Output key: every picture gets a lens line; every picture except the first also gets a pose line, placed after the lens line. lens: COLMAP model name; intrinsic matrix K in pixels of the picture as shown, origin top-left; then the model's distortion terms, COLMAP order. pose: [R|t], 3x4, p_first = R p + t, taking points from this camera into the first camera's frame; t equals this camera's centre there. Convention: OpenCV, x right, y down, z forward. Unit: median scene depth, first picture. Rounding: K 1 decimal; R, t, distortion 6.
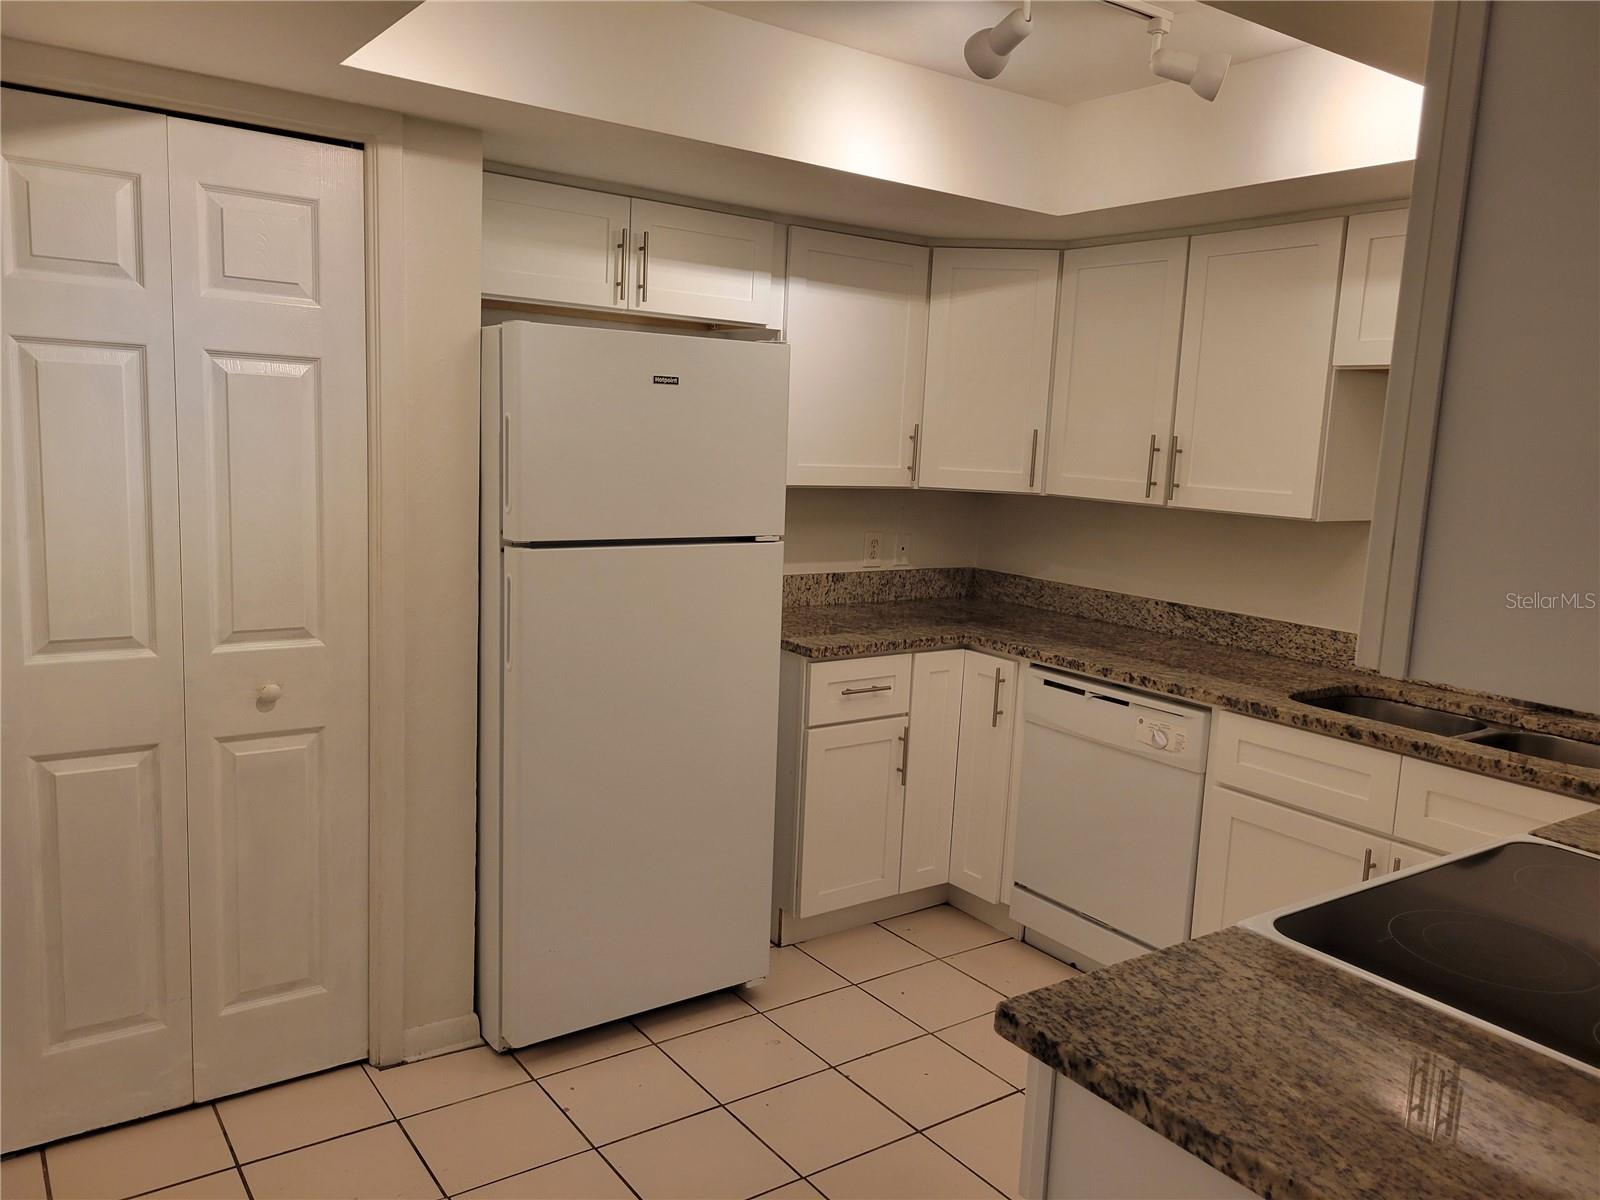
lens RADIAL K [[1212.8, 0, 803.0], [0, 1212.8, 605.6], [0, 0, 1]] dist [0.036393, -0.004816]
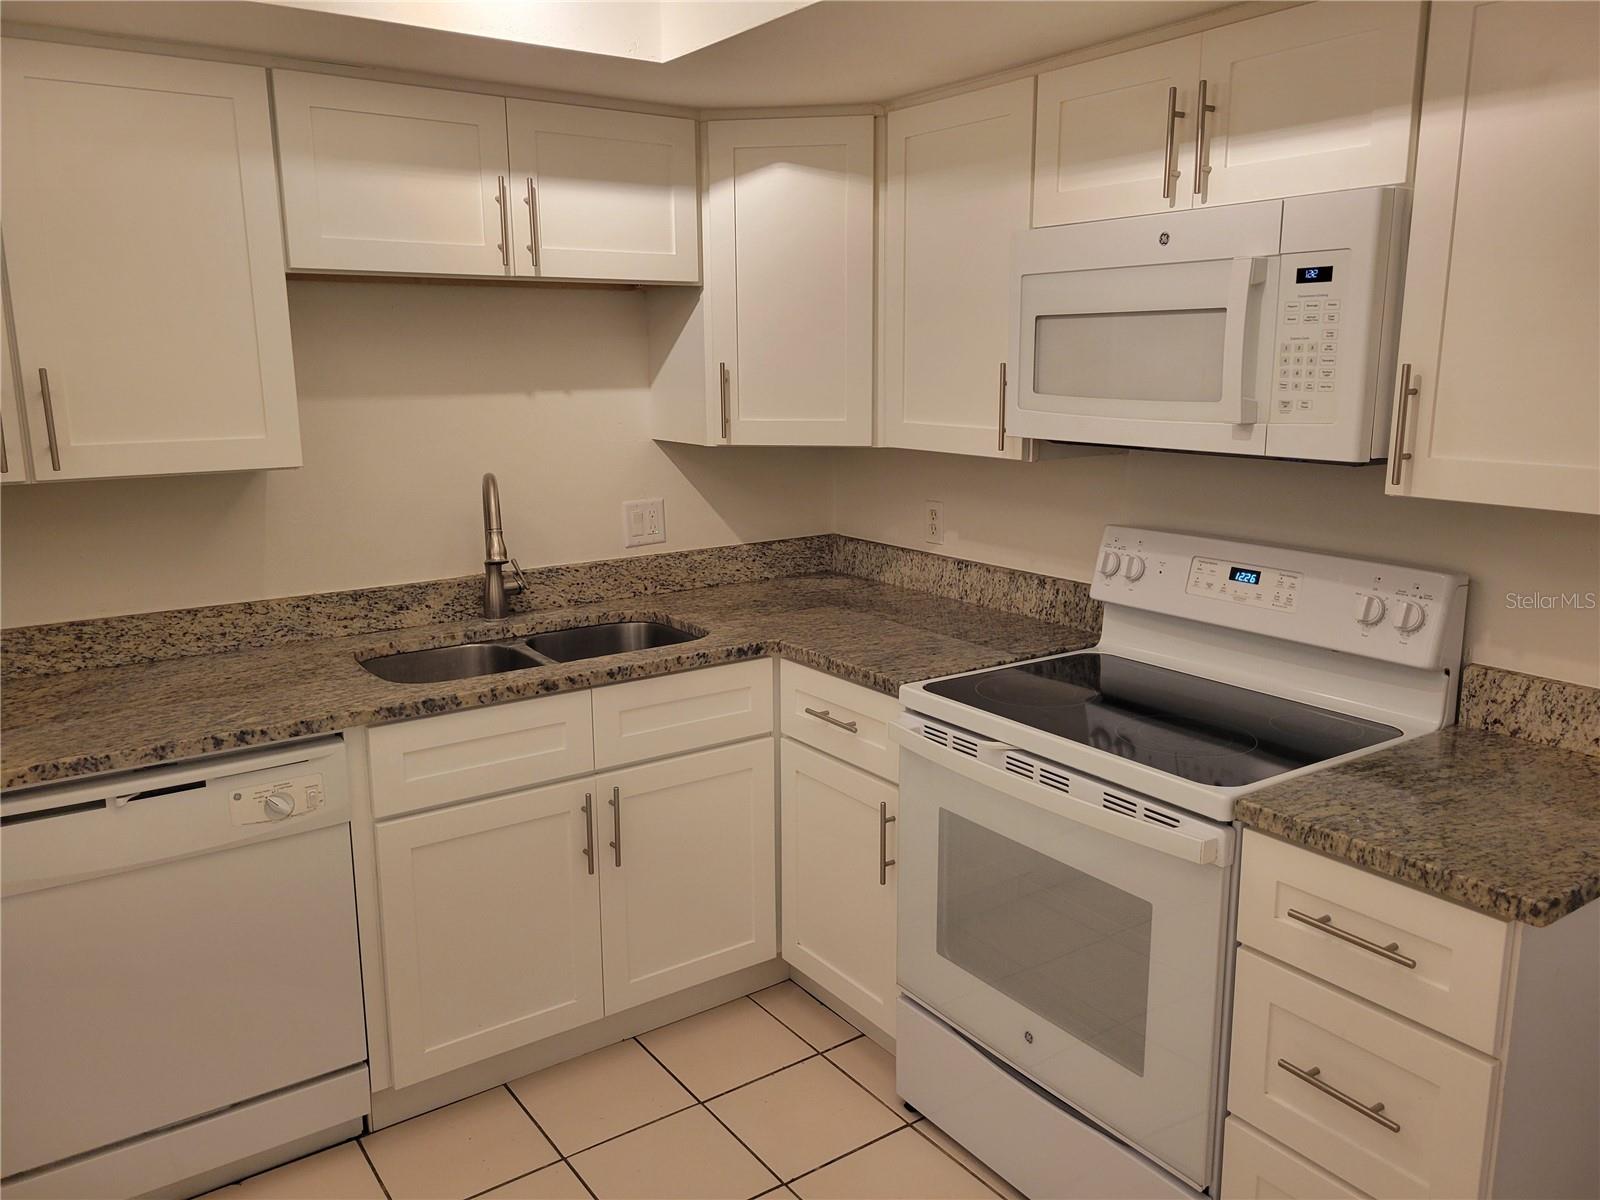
lens RADIAL K [[1212.8, 0, 803.6], [0, 1212.8, 590.1], [0, 0, 1]] dist [0.036393, -0.004816]
pose [[0.001756, -0.240631, 0.970615, -0.361795], [0.149378, 0.959790, 0.237676, -0.132653], [-0.988779, 0.144571, 0.037631, 0.661706]]
